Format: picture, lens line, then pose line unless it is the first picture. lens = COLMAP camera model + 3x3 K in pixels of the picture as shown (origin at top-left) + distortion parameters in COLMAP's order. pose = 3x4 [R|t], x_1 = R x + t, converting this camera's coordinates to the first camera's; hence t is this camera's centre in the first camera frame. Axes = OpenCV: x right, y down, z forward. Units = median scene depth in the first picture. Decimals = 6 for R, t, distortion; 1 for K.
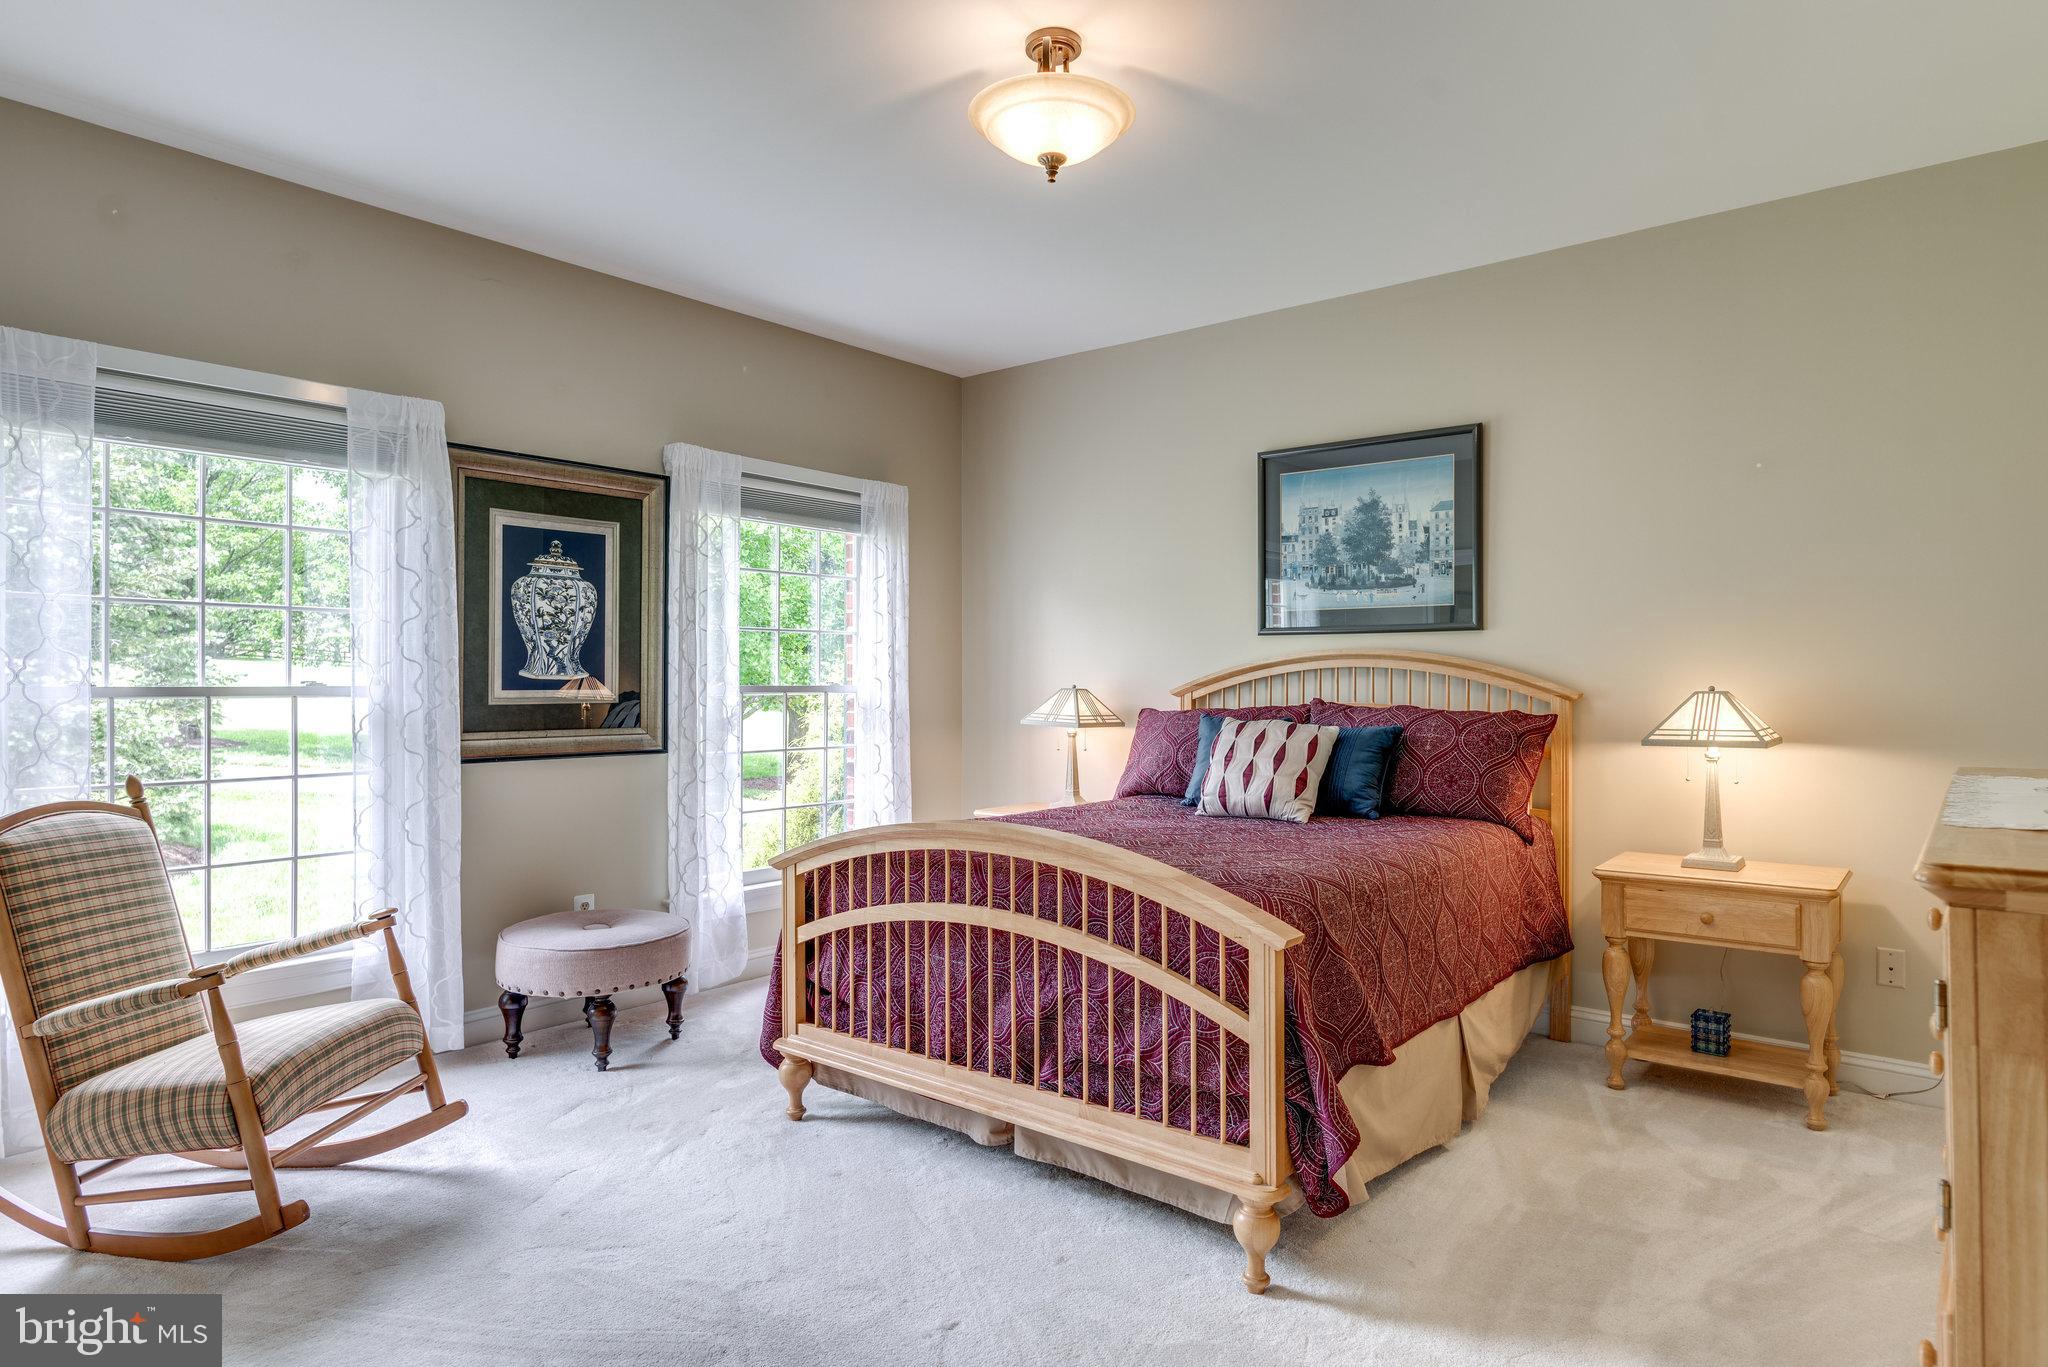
lens RADIAL K [[1166.1, 0, 1028.2], [0, 1166.1, 682.1], [0, 0, 1]] dist [-0.012927, 0.004664]
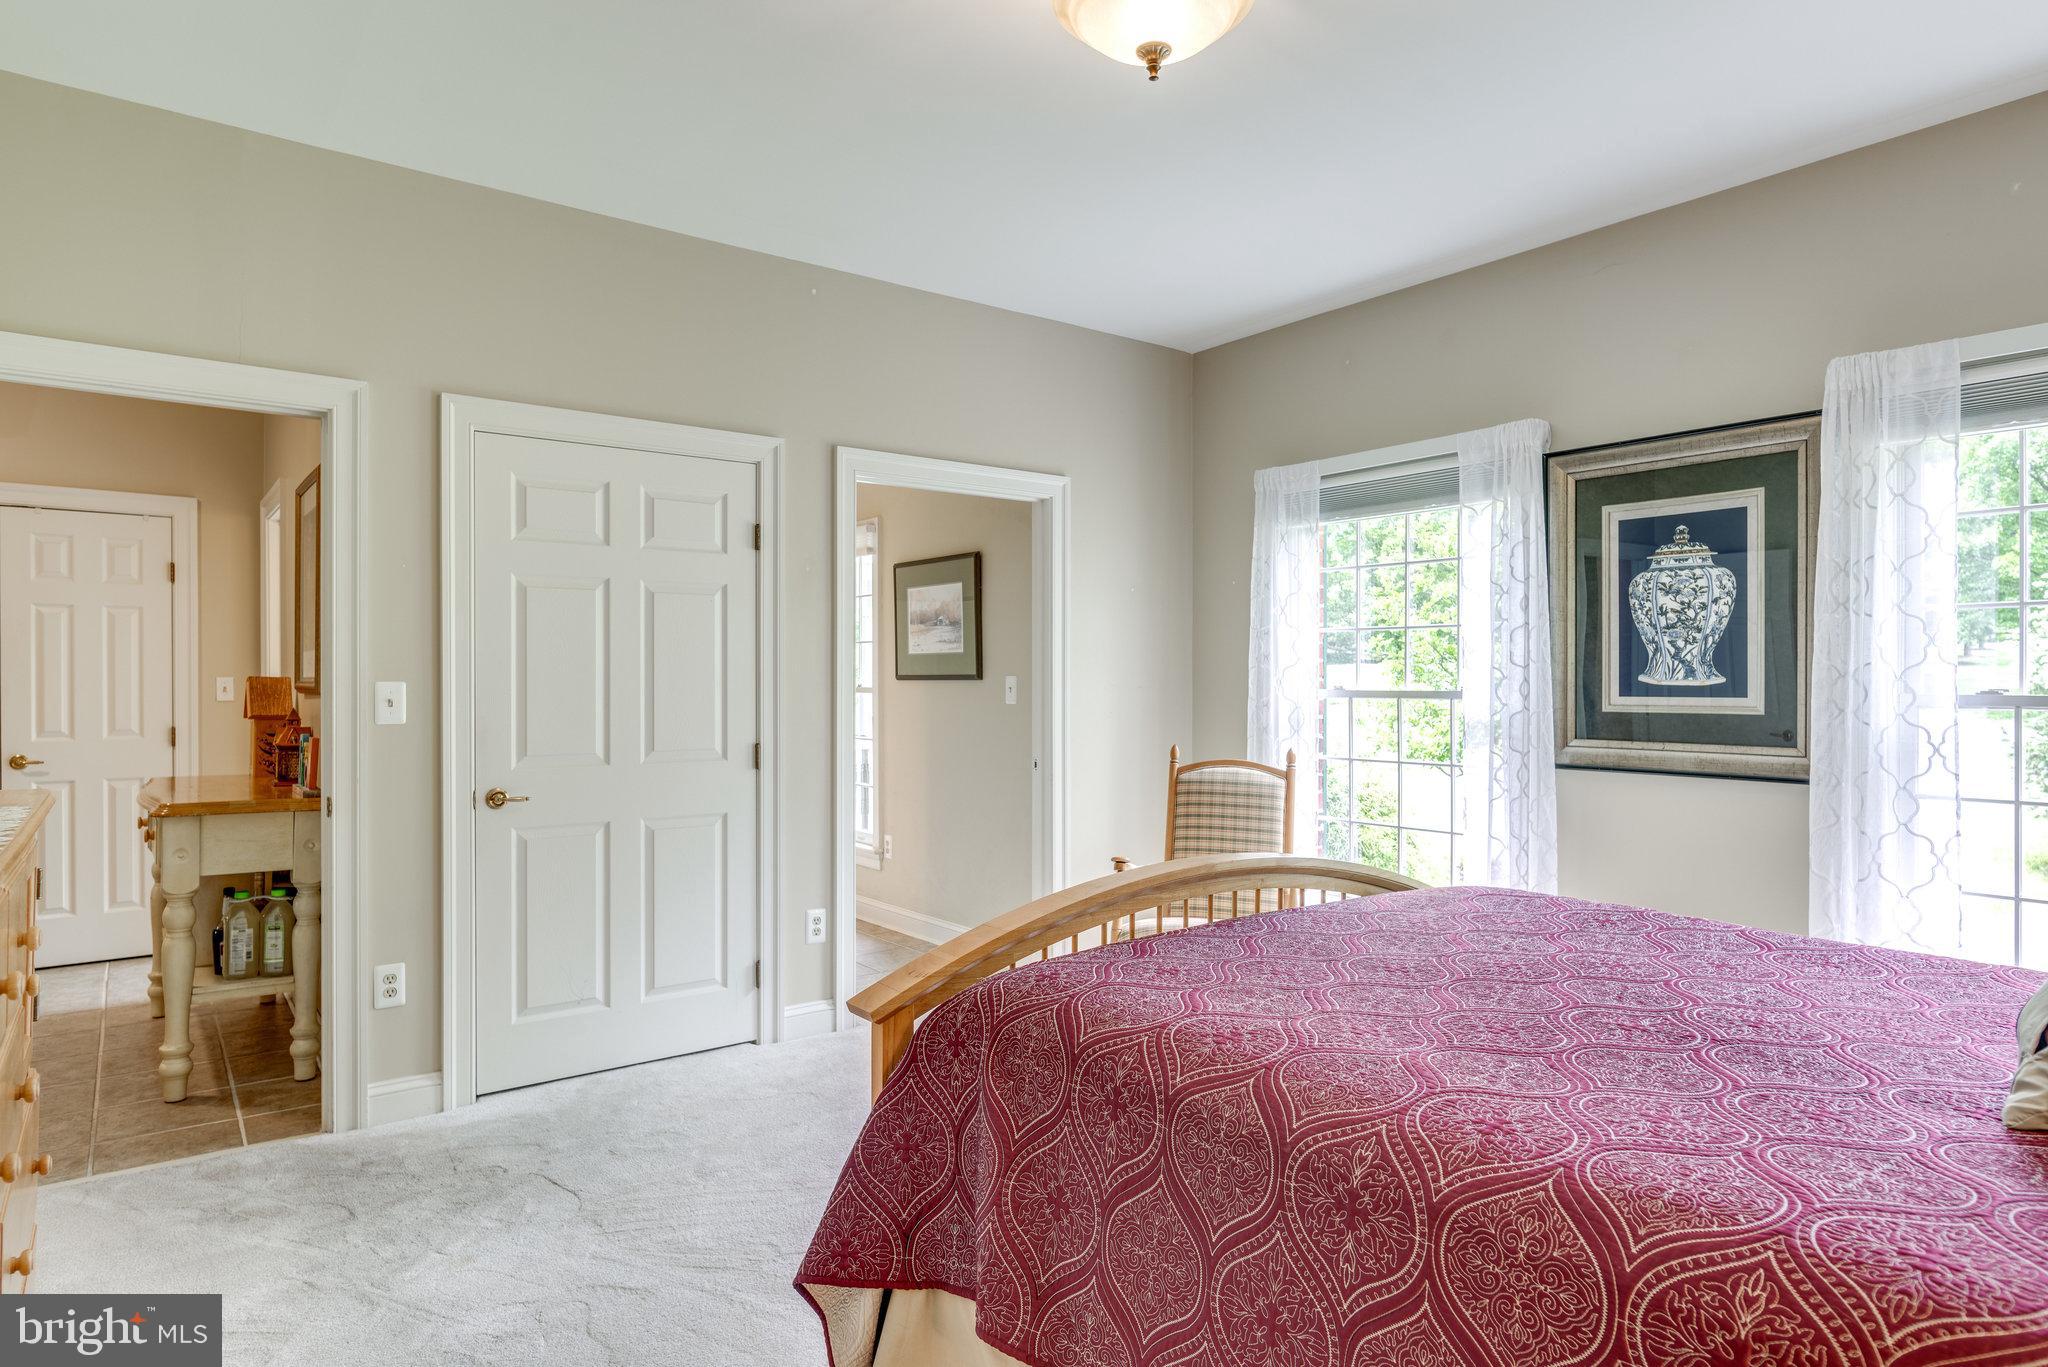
lens RADIAL K [[1166.1, 0, 1028.3], [0, 1166.1, 682.7], [0, 0, 1]] dist [-0.012927, 0.004664]
pose [[-0.229321, 0.005555, -0.973335, 0.553392], [0.002578, 0.999984, 0.005100, -0.009810], [0.973348, -0.001340, -0.229331, 0.724842]]
